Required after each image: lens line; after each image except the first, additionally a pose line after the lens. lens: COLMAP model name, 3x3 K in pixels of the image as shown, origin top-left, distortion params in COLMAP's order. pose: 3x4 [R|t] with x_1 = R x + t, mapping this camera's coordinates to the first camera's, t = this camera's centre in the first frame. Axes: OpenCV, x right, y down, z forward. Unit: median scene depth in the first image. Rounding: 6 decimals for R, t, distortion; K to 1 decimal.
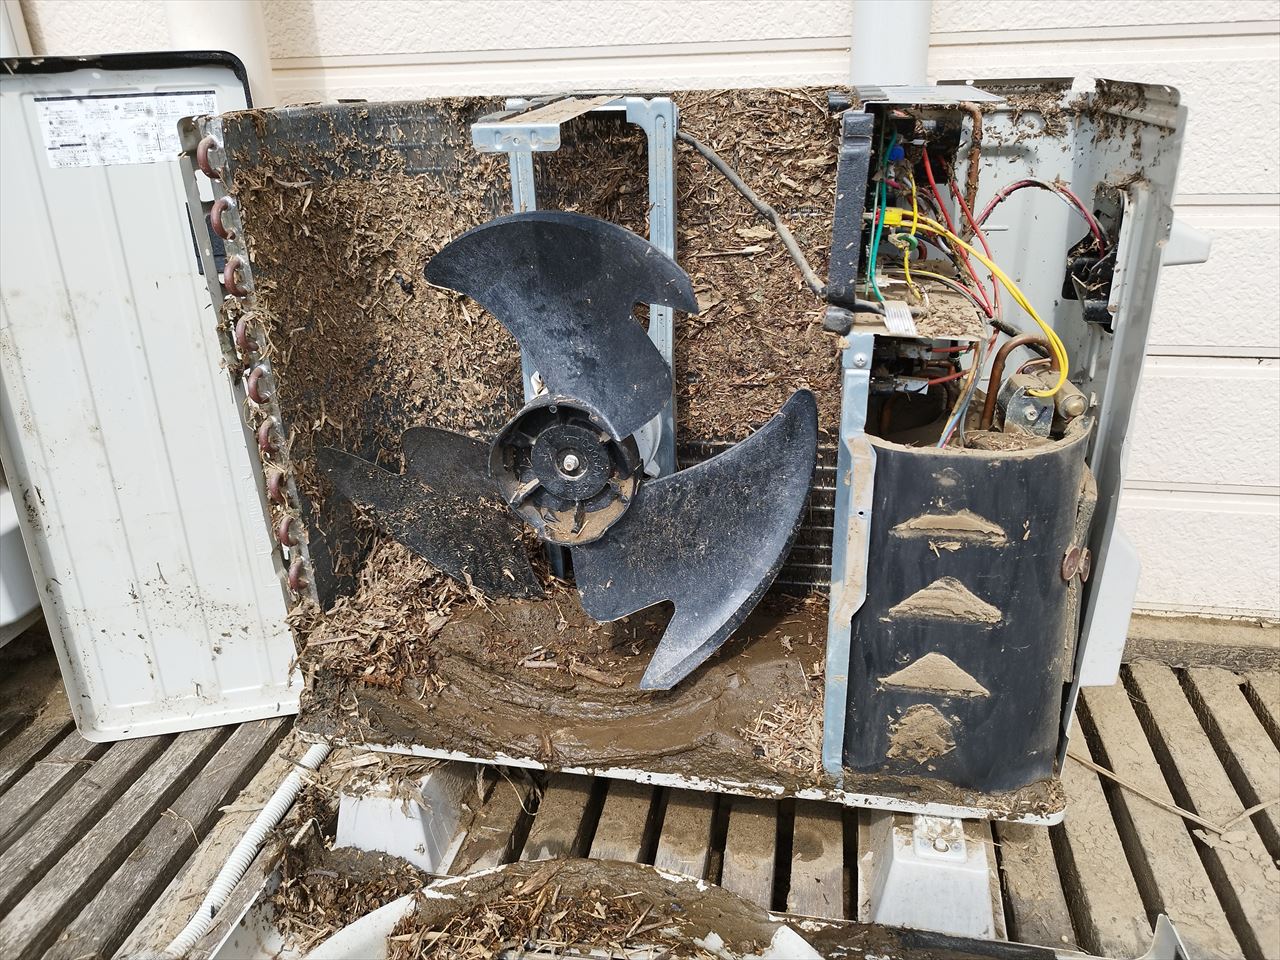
lens RADIAL K [[935.7, 0, 640.0], [0, 935.7, 480.0], [0, 0, 1]] dist [-0.016860, -0.003092]
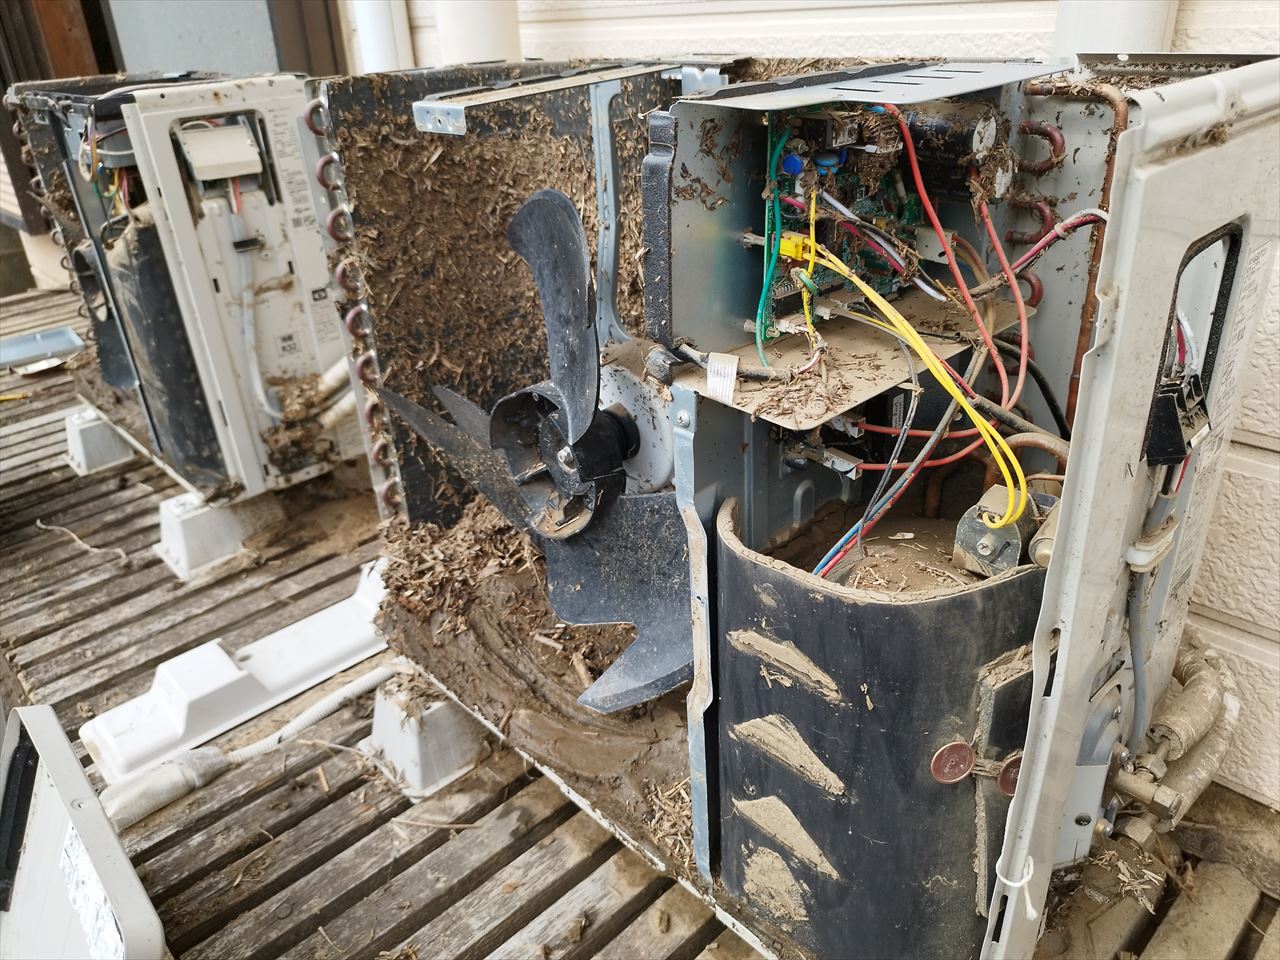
lens RADIAL K [[935.7, 0, 640.0], [0, 935.7, 480.0], [0, 0, 1]] dist [-0.016860, -0.003092]
pose [[0.810570, 0.255465, -0.526987, 0.484532], [-0.216274, 0.966811, 0.136021, -0.135720], [0.544245, 0.003719, 0.838918, 0.226388]]
